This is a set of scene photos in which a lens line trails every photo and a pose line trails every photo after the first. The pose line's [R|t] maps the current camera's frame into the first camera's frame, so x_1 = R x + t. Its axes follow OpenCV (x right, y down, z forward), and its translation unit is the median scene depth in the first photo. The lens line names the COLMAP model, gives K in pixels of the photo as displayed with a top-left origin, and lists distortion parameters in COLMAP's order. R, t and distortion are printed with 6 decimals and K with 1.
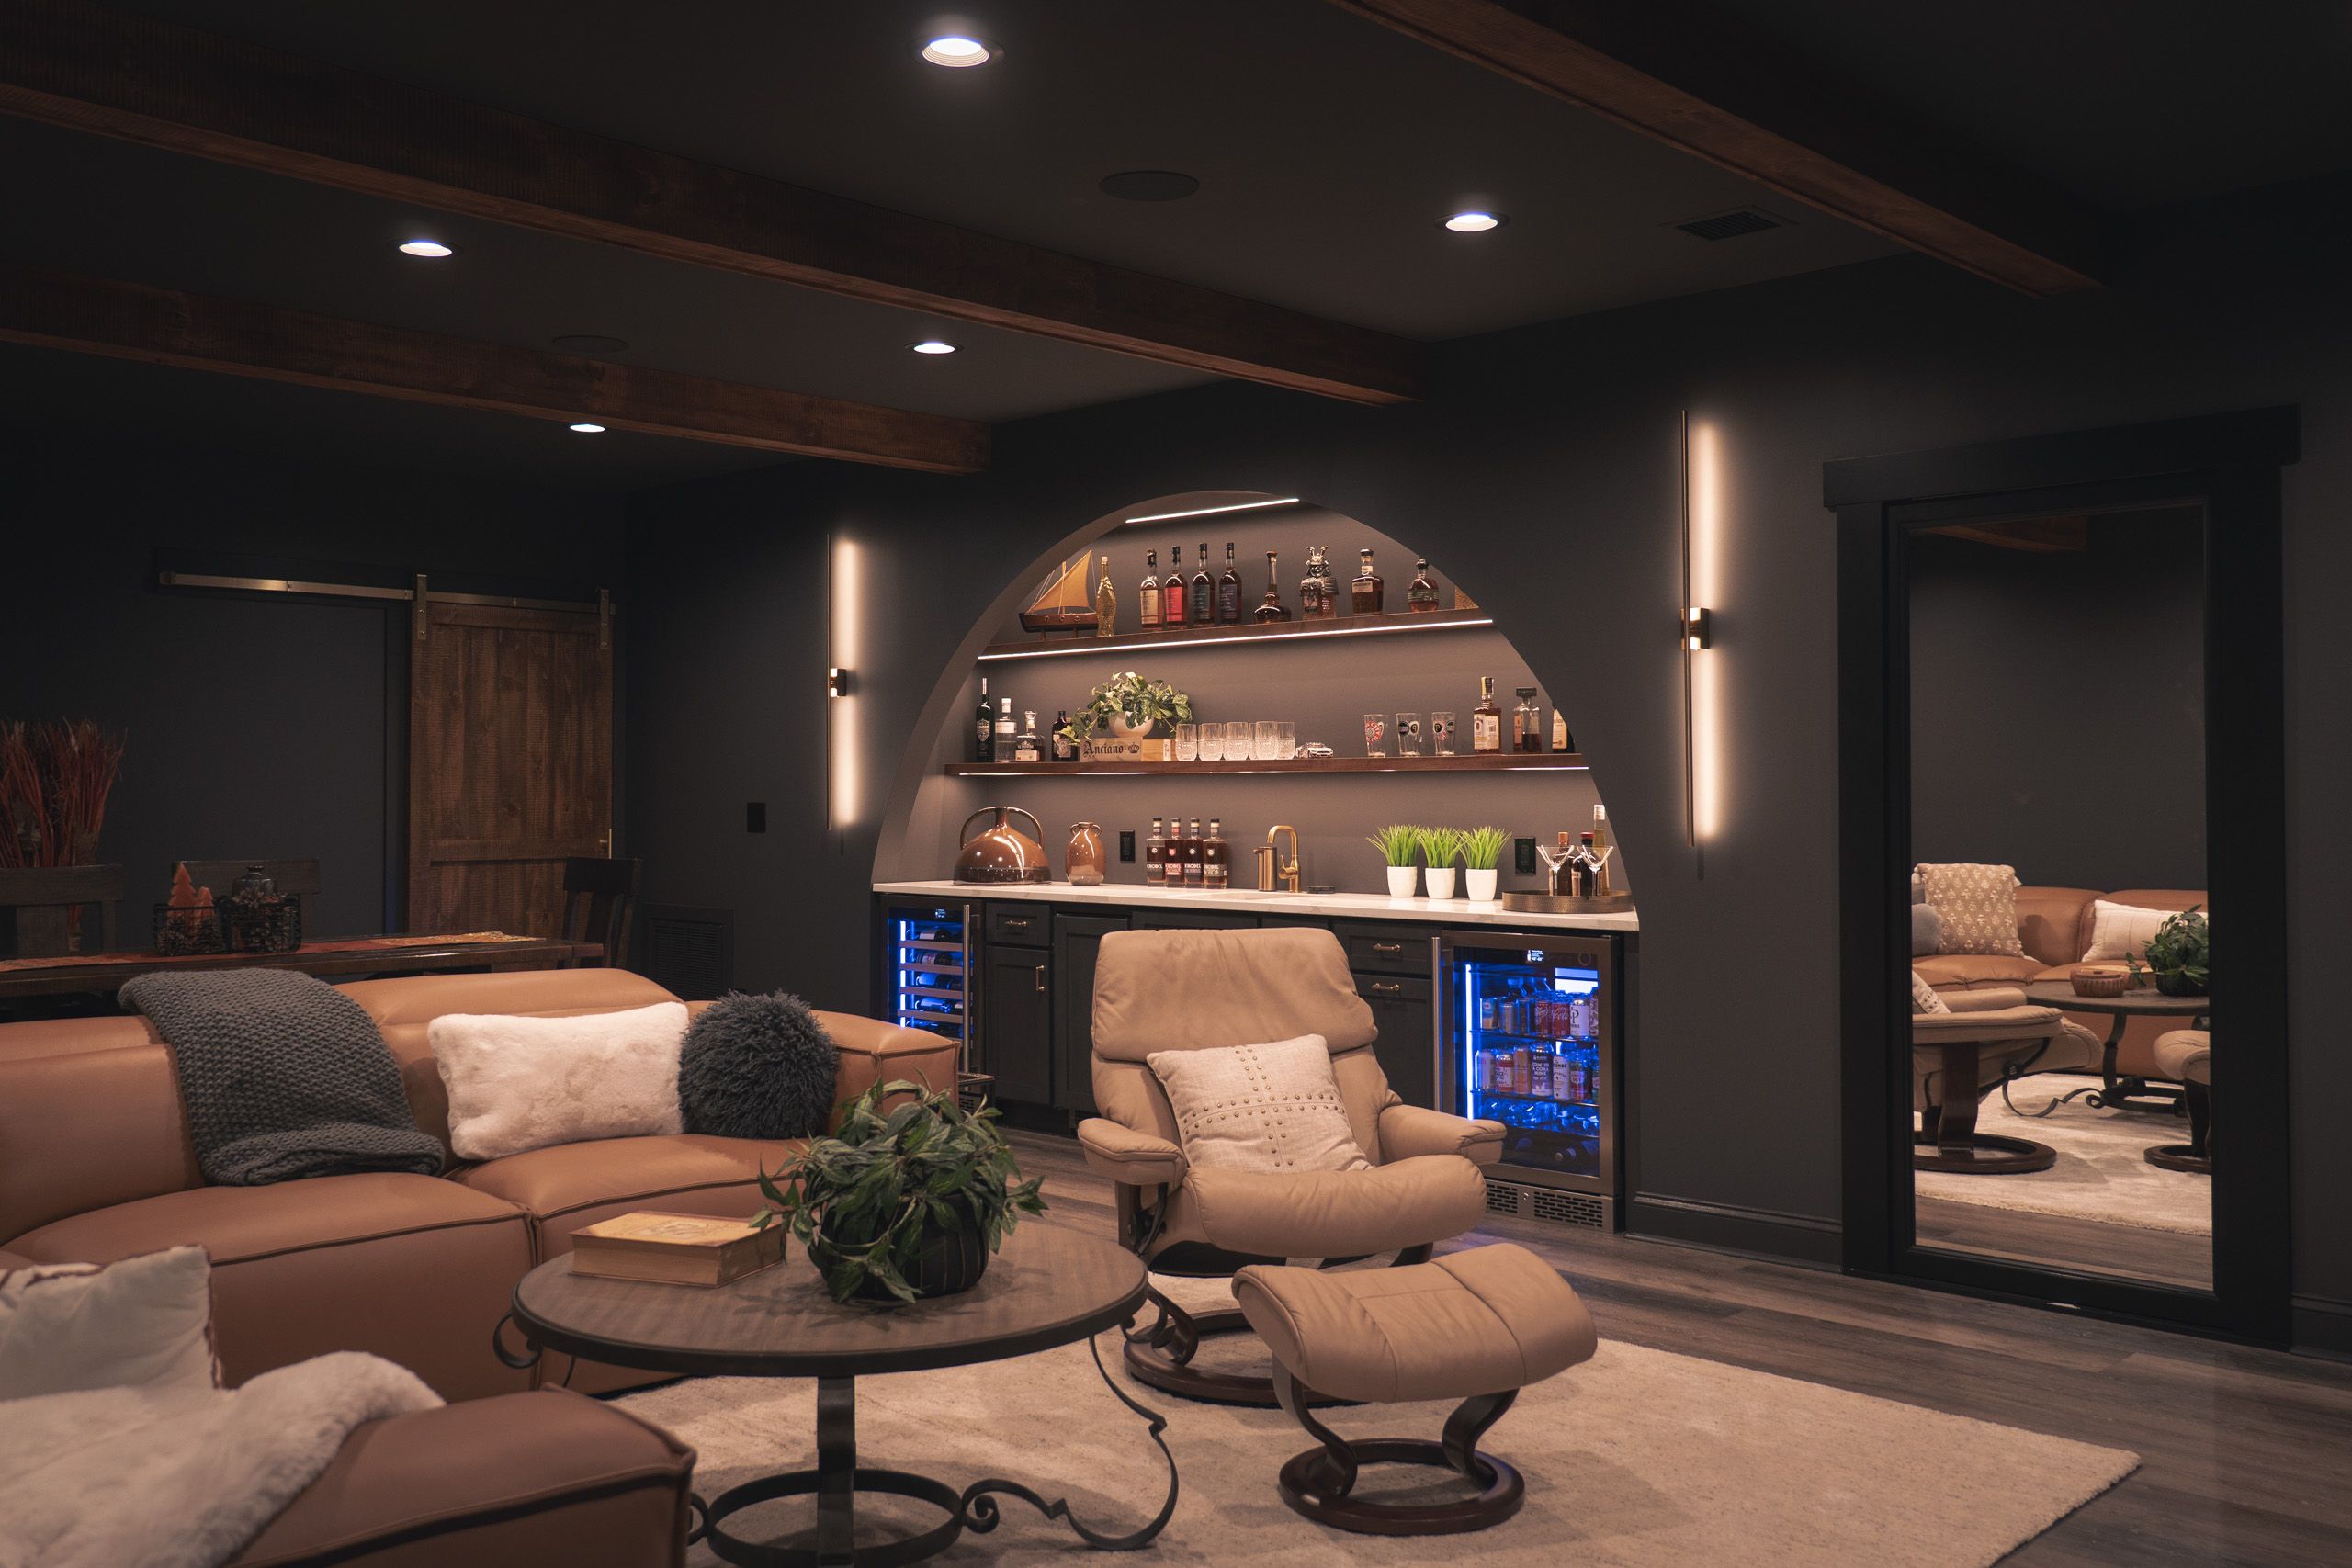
lens RADIAL K [[2094.8, 0, 1179.4], [0, 2094.8, 764.4], [0, 0, 1]] dist [0.005915, 0.047802]
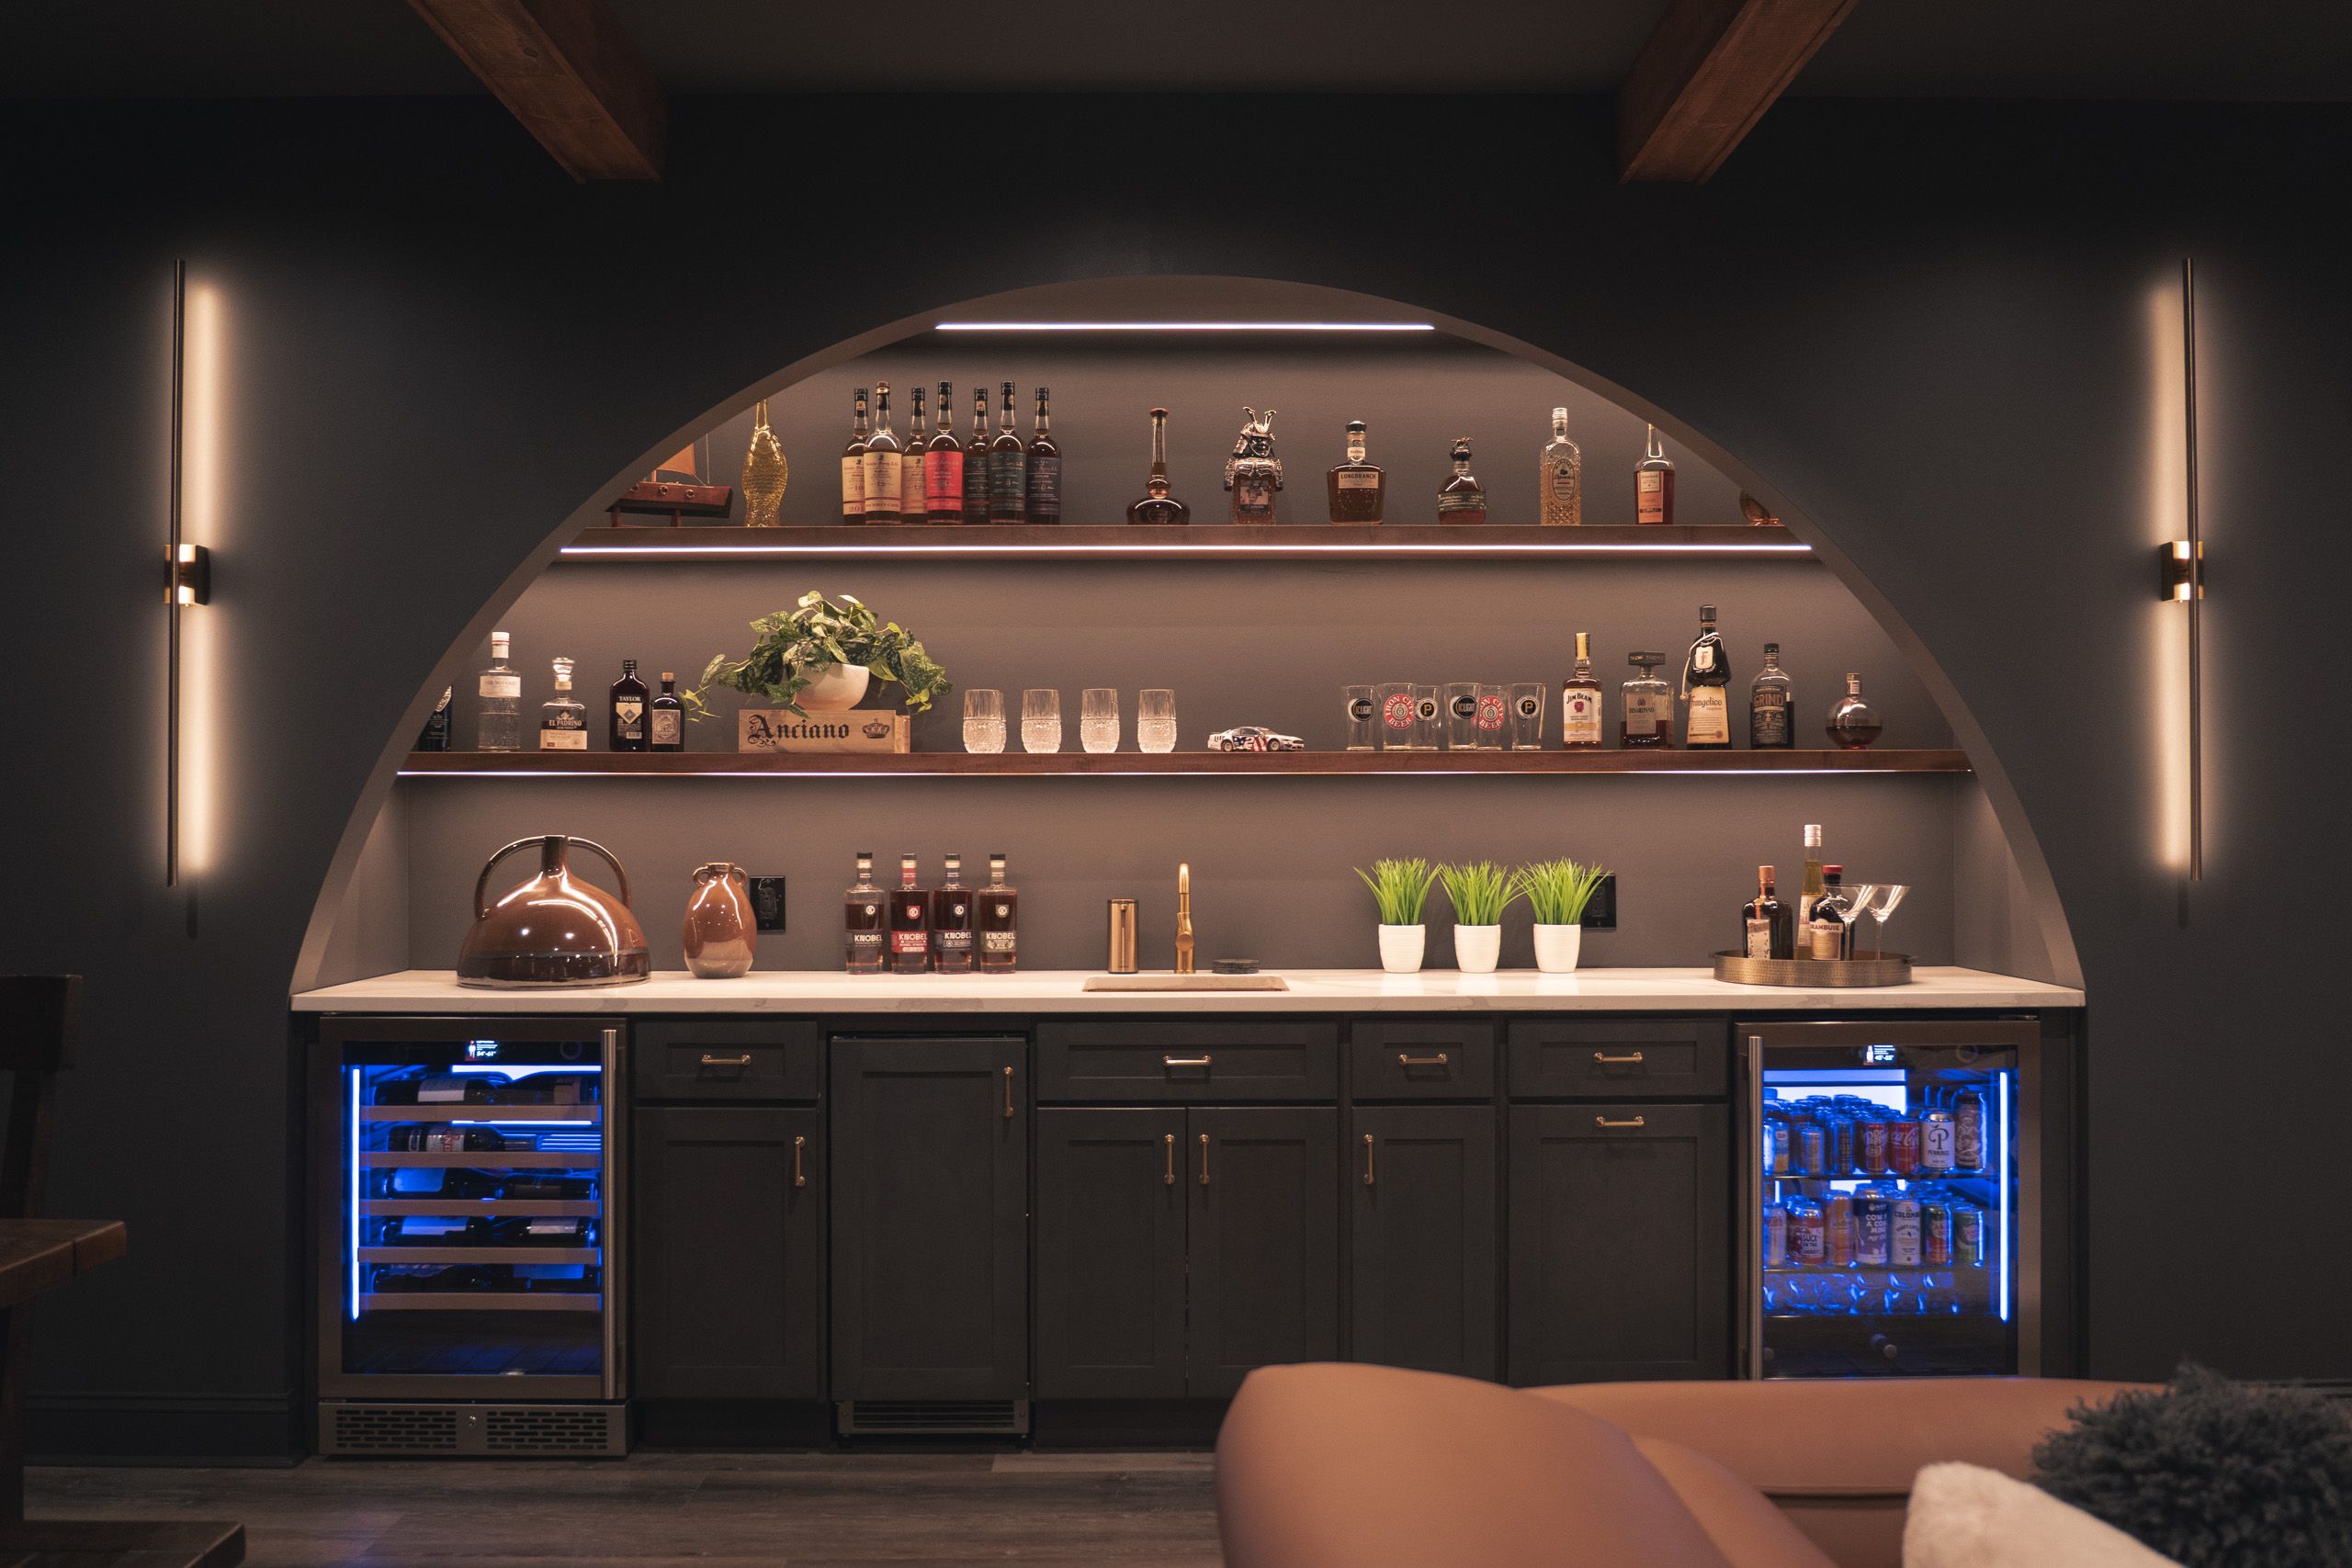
lens RADIAL K [[2594.1, 0, 1170.0], [0, 2594.1, 781.8], [0, 0, 1]] dist [0.158387, 0.000000]
pose [[0.716500, 0.006004, 0.697562, -0.550434], [-0.008506, 0.999964, 0.000130, 0.006515], [-0.697536, -0.006026, 0.716525, 0.536286]]
